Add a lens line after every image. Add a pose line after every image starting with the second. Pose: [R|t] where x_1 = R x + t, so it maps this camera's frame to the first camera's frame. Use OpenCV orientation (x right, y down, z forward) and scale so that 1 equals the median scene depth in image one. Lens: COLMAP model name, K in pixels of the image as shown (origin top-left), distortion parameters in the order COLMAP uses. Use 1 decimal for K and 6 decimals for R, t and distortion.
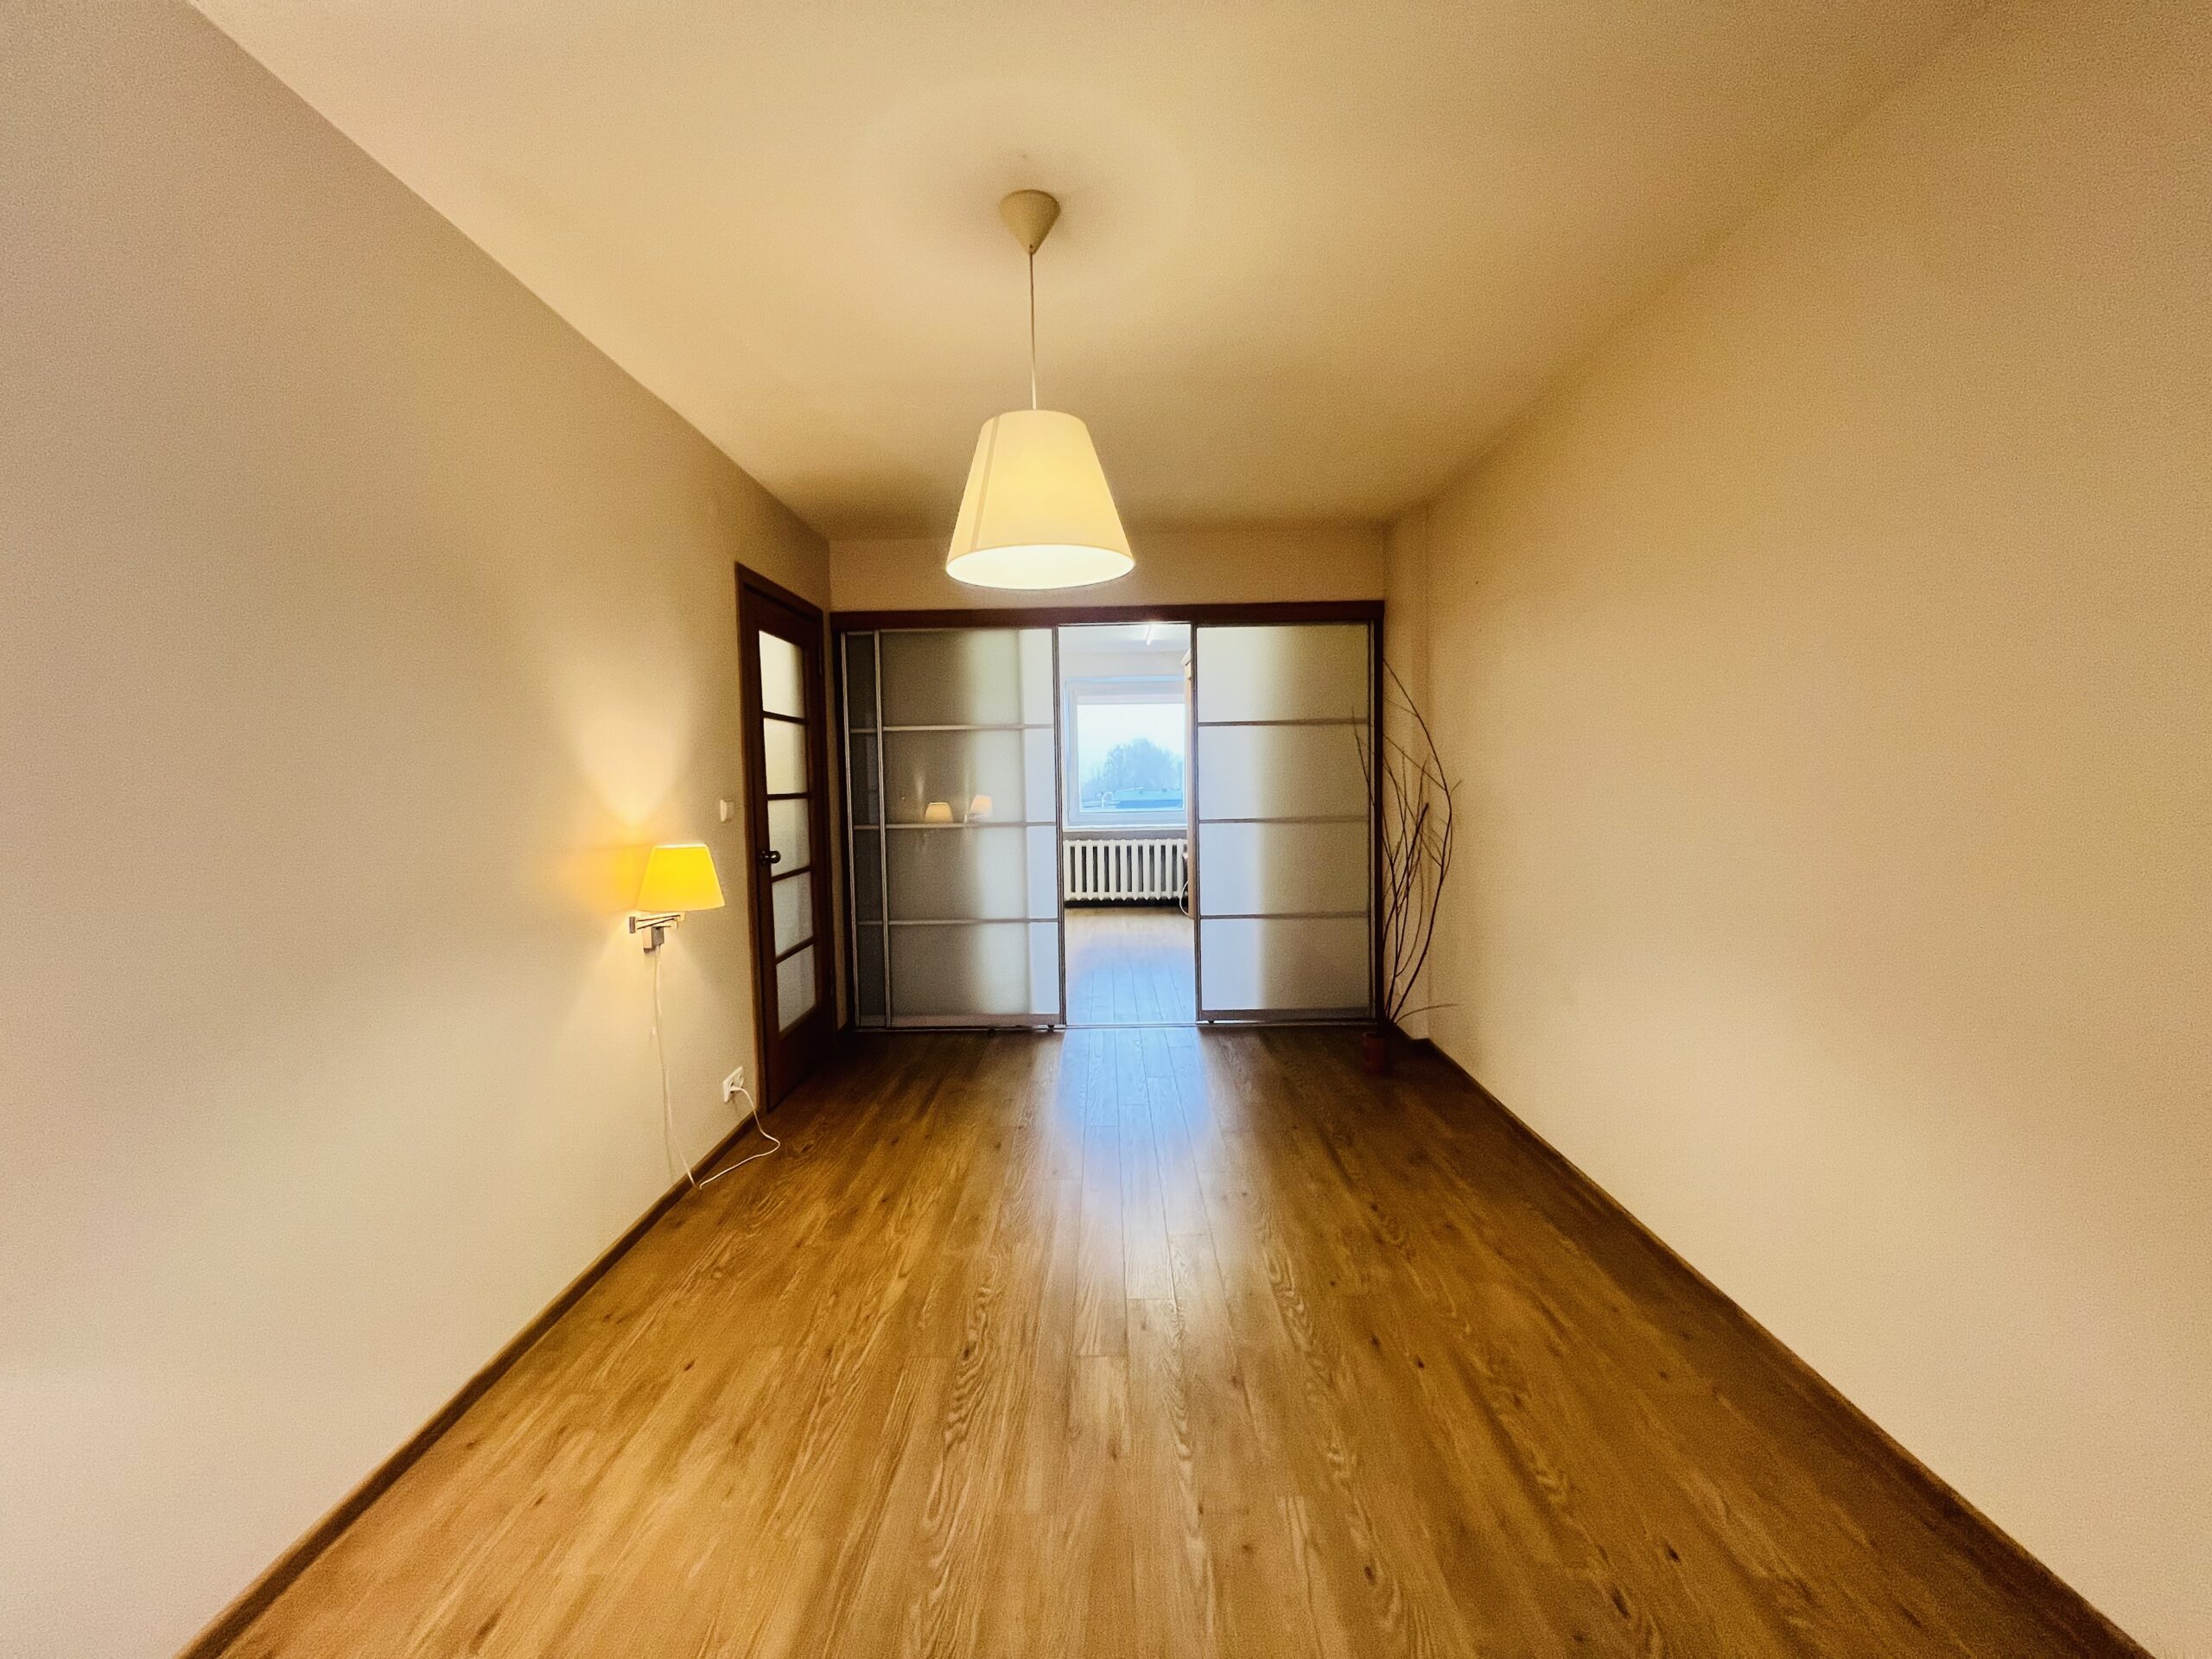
lens RADIAL K [[881.6, 0, 1107.9], [0, 881.6, 835.9], [0, 0, 1]] dist [-0.001778, 0.000036]
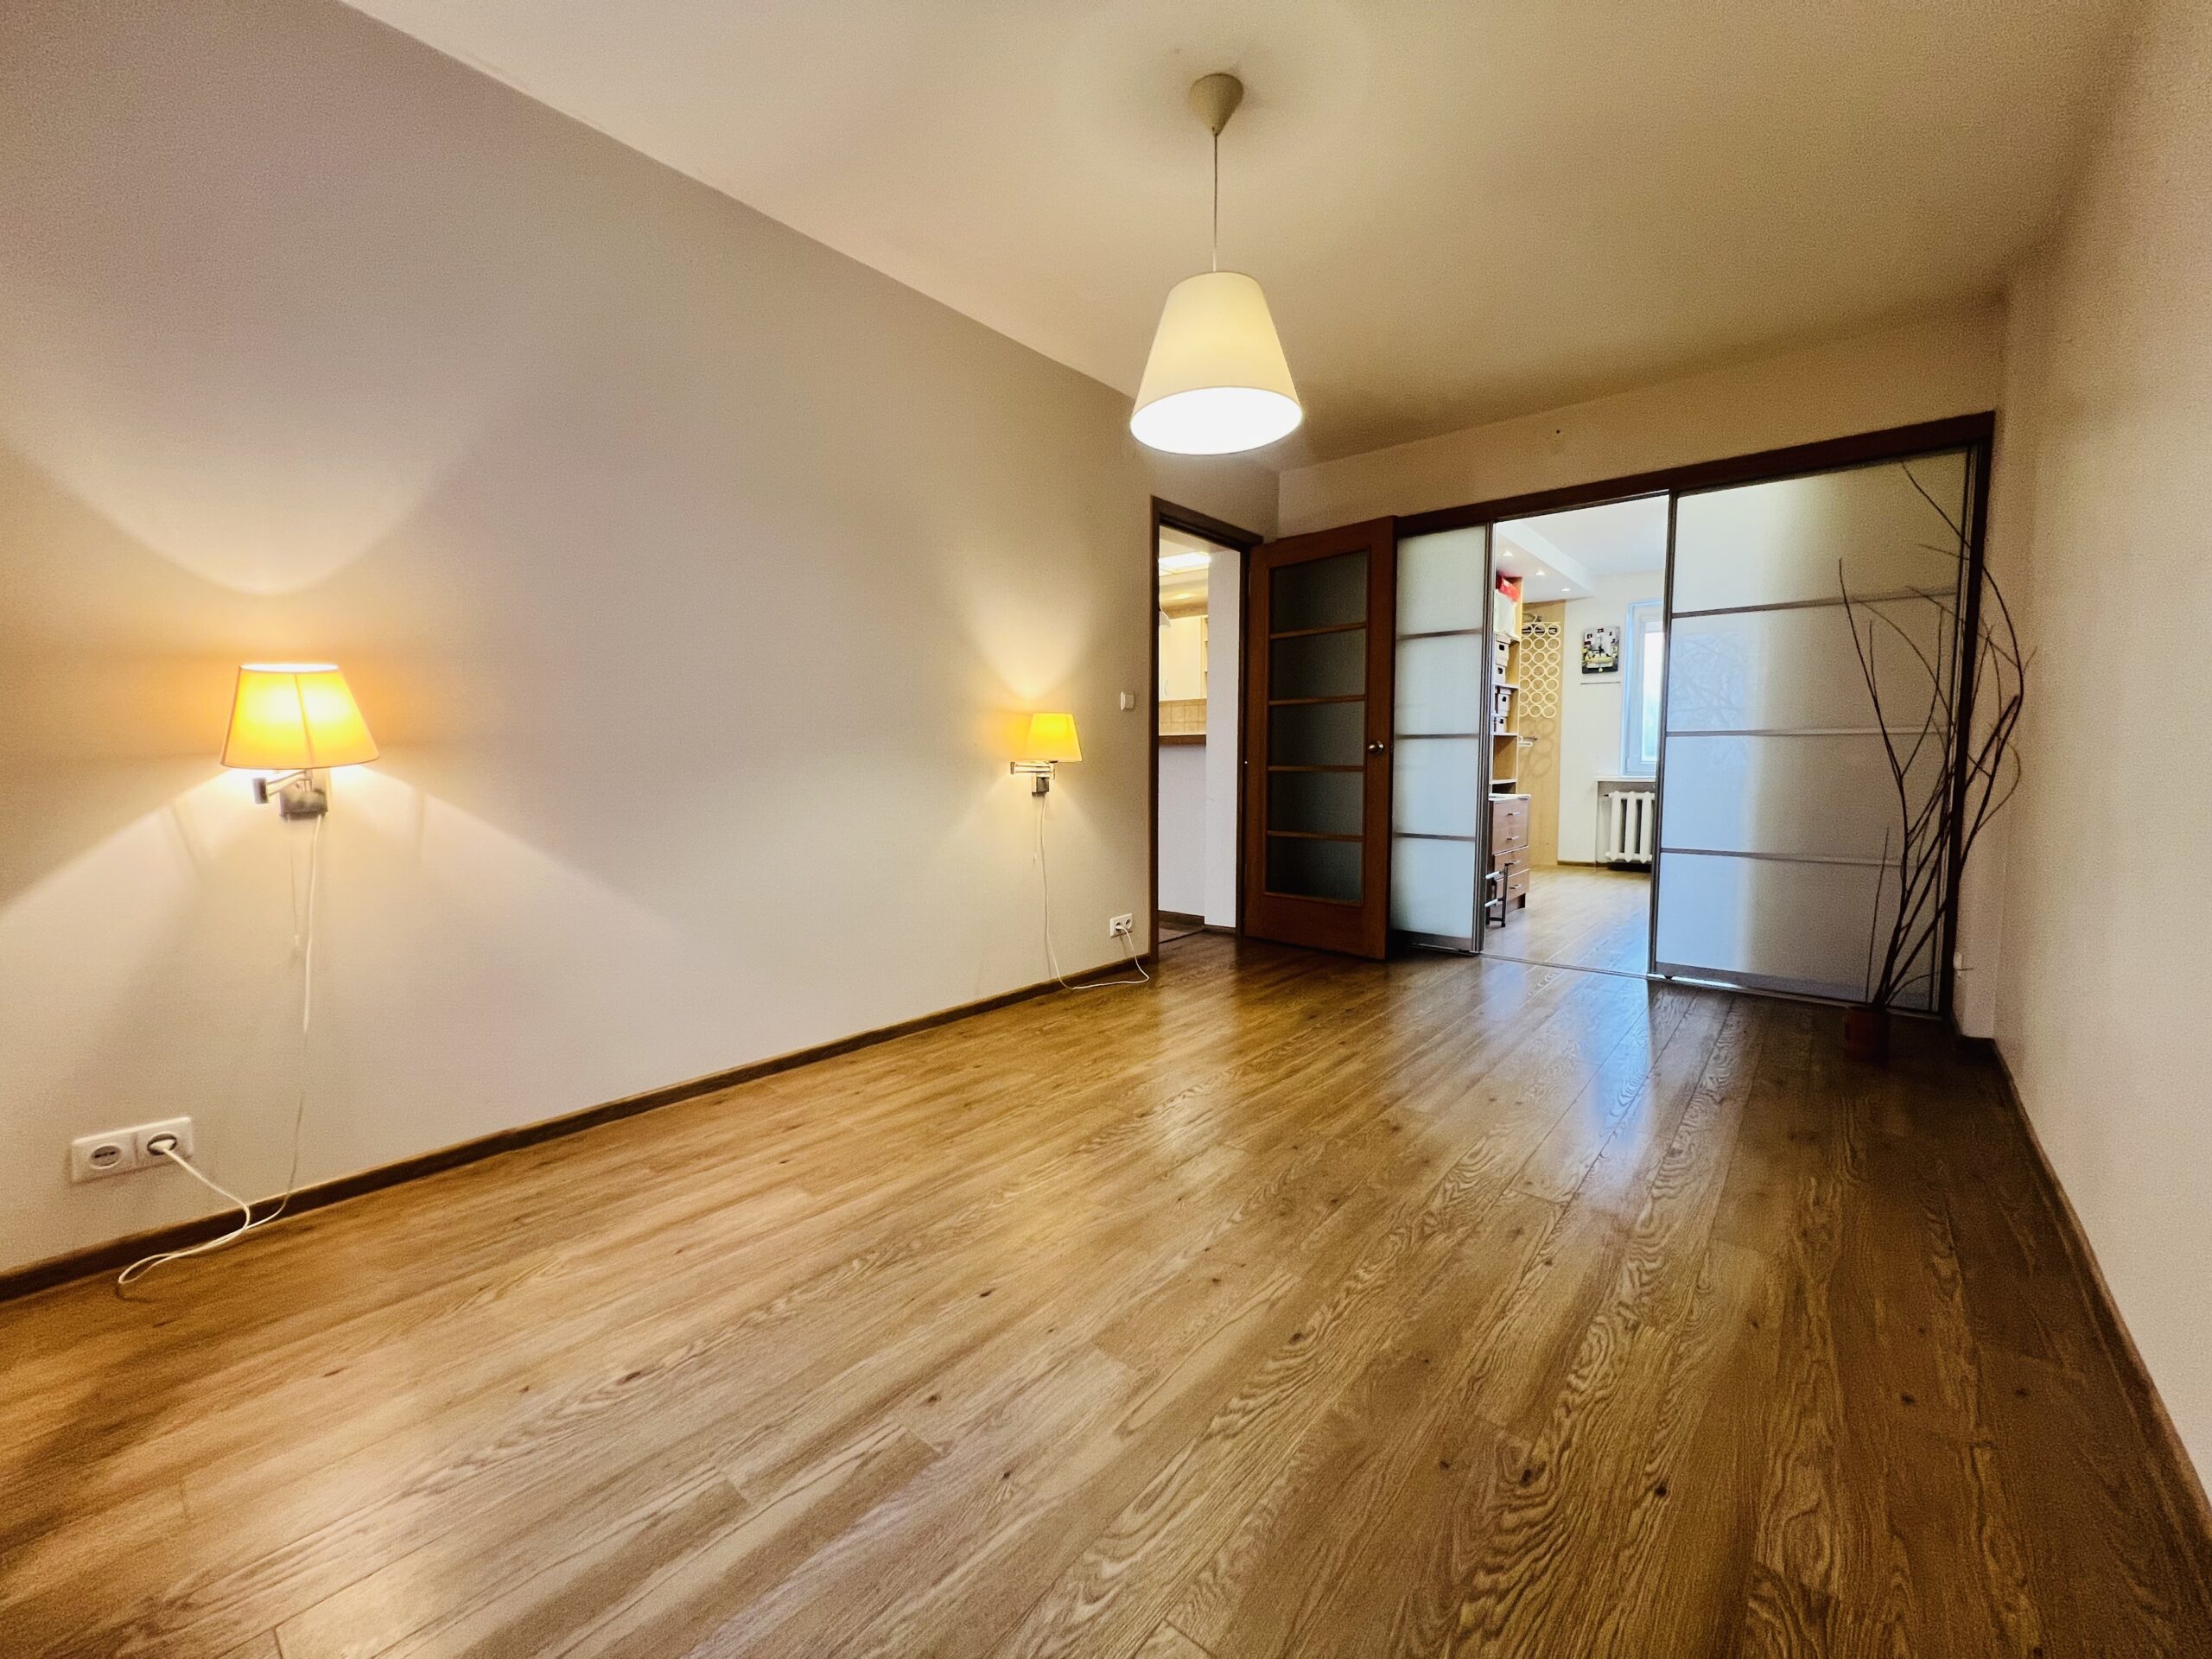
lens RADIAL K [[881.6, 0, 1099.4], [0, 881.6, 823.8], [0, 0, 1]] dist [-0.001778, 0.000036]
pose [[0.769510, 0.065469, -0.635270, 0.392111], [-0.055665, 0.997822, 0.035405, 0.119198], [0.636204, 0.008118, 0.771478, 0.035557]]
